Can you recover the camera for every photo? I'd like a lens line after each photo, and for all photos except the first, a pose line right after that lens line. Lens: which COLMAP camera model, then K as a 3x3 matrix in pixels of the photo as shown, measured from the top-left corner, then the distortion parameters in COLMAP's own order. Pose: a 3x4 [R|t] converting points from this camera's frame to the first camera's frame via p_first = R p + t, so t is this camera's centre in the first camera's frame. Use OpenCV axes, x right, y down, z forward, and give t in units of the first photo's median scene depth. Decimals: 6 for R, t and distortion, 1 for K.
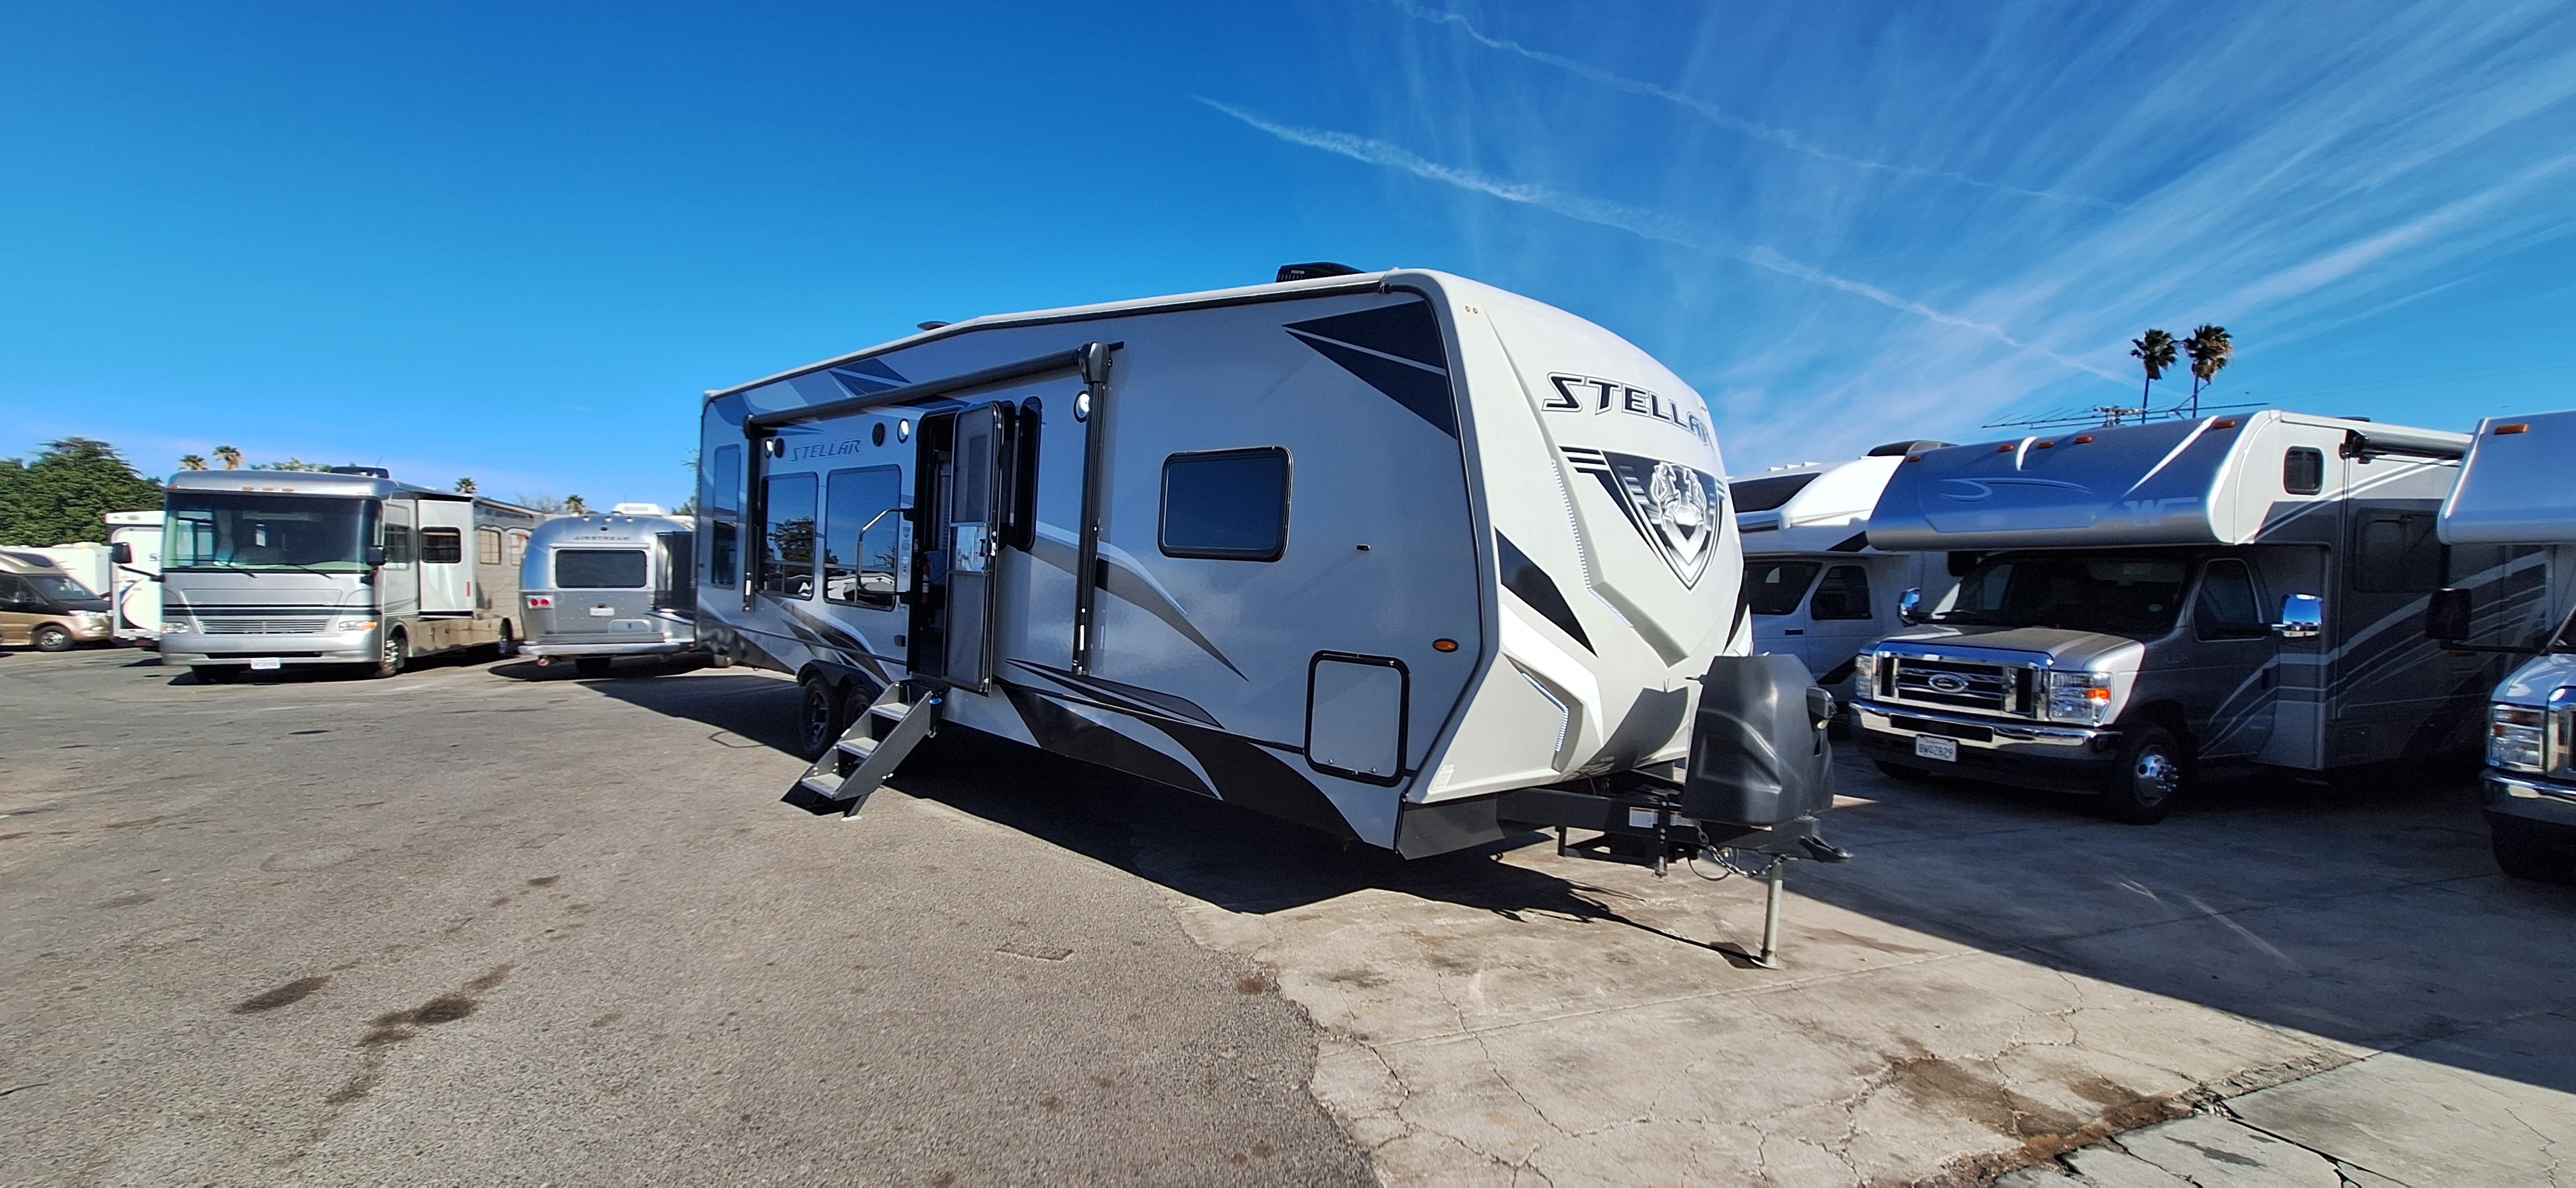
lens RADIAL K [[1061.6, 0, 1275.5], [0, 1061.6, 638.6], [0, 0, 1]] dist [0.022283, 0.000116]
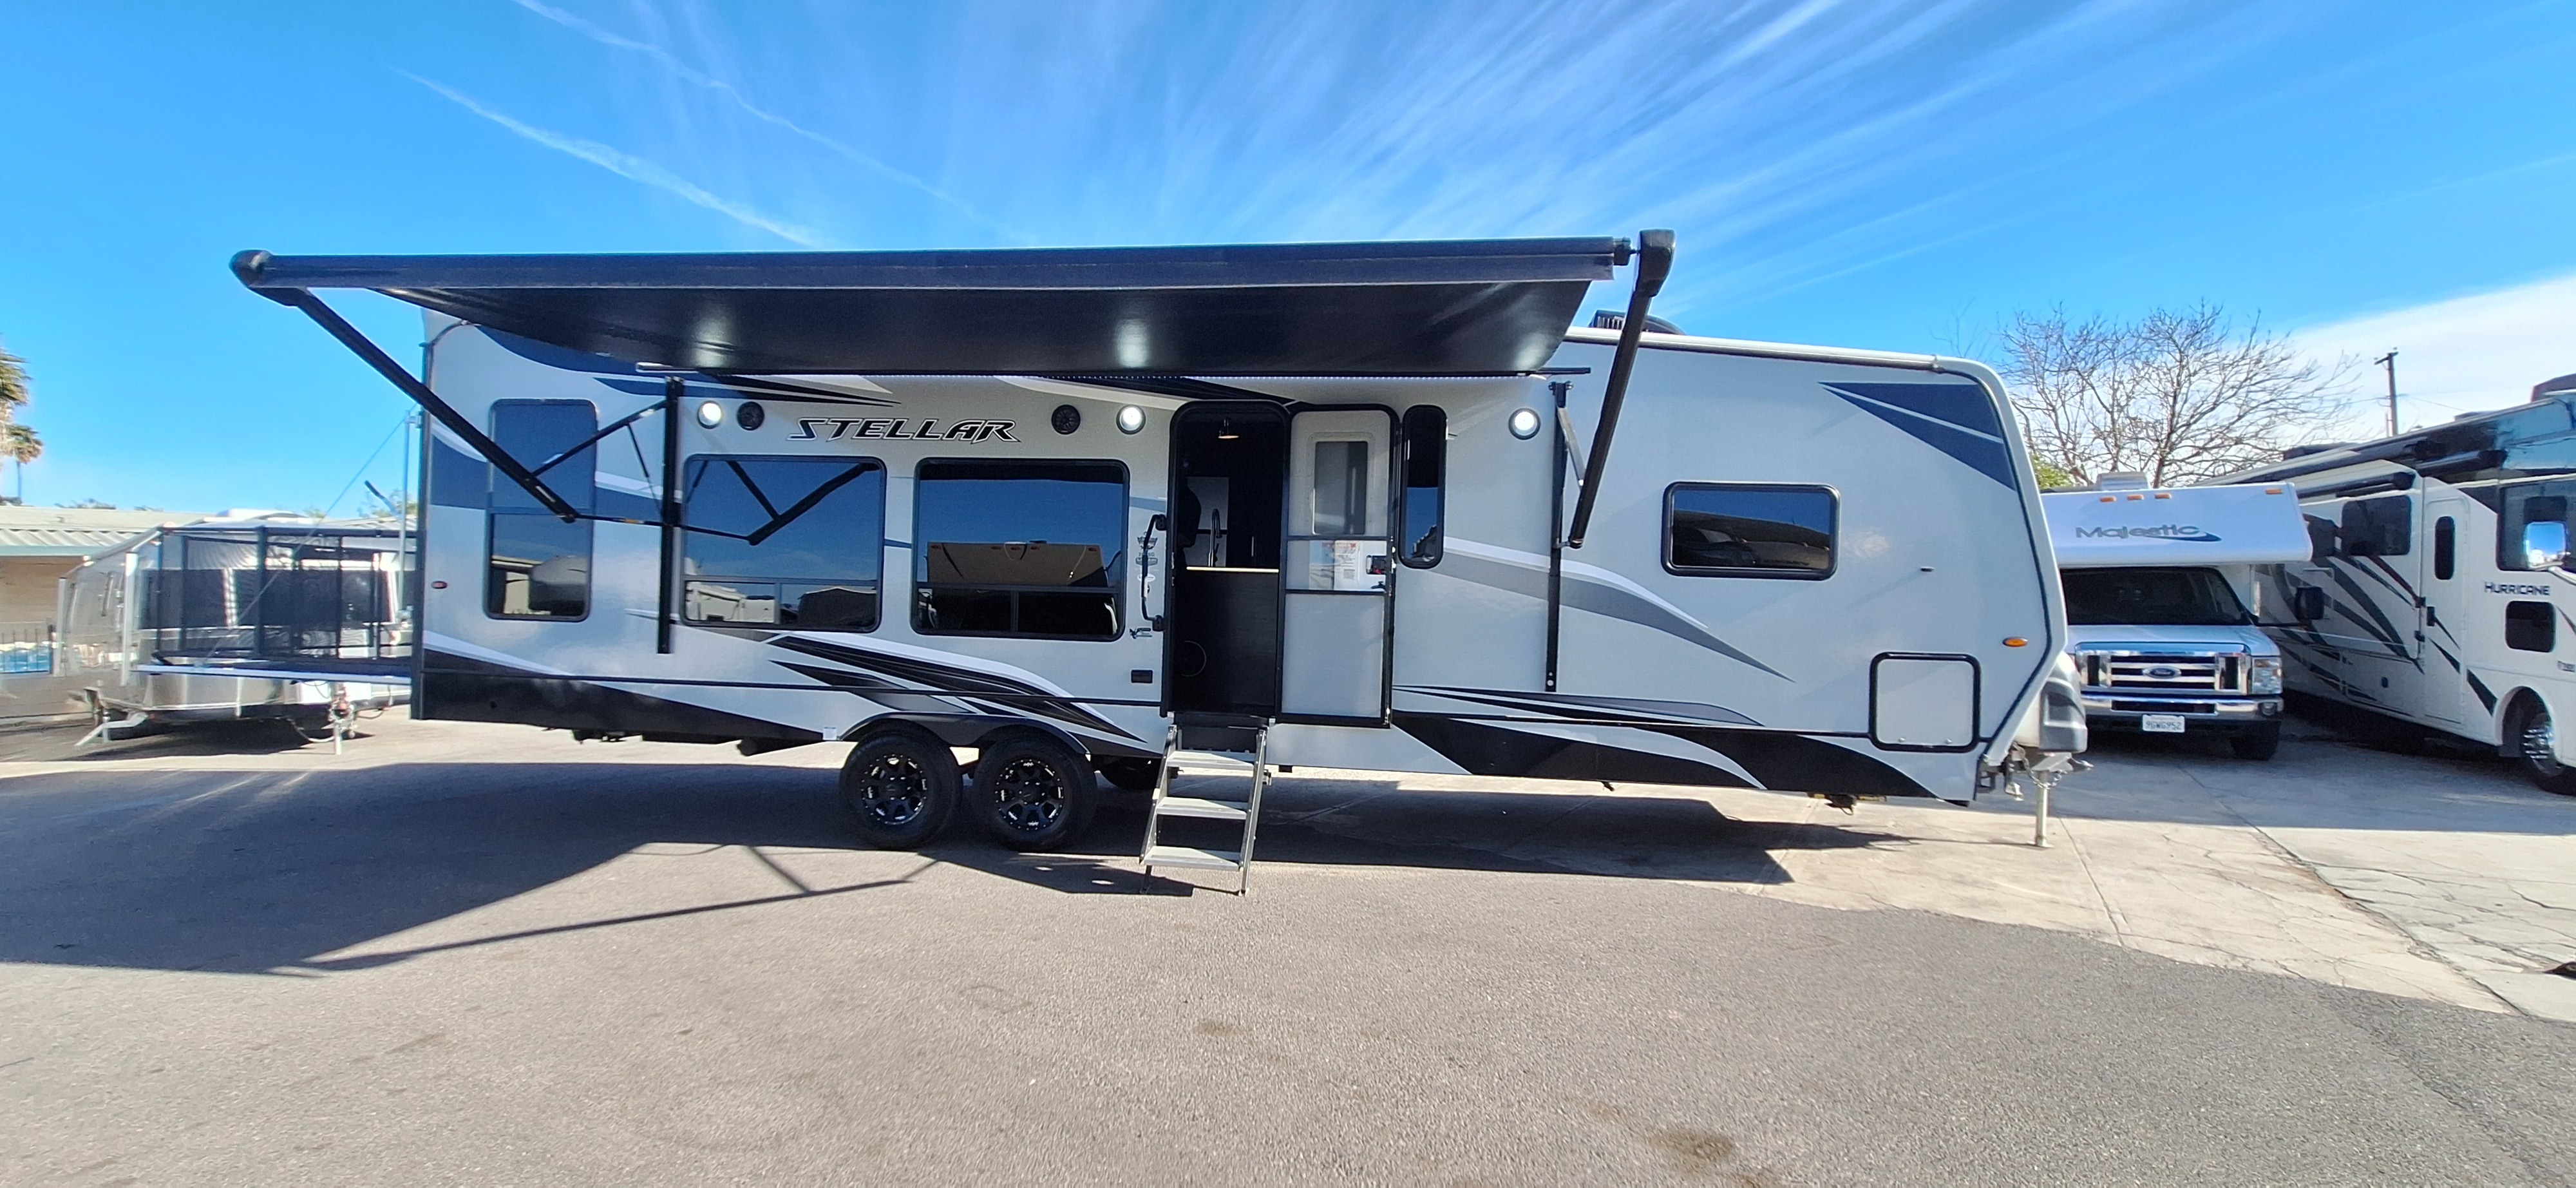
lens RADIAL K [[1008.2, 0, 1288.0], [0, 1008.2, 594.0], [0, 0, 1]] dist [-0.035496, -0.000032]
pose [[0.808682, -0.016523, 0.588015, -1.291802], [0.044268, 0.998480, -0.032824, -0.052107], [-0.586579, 0.052574, 0.808184, 0.505459]]
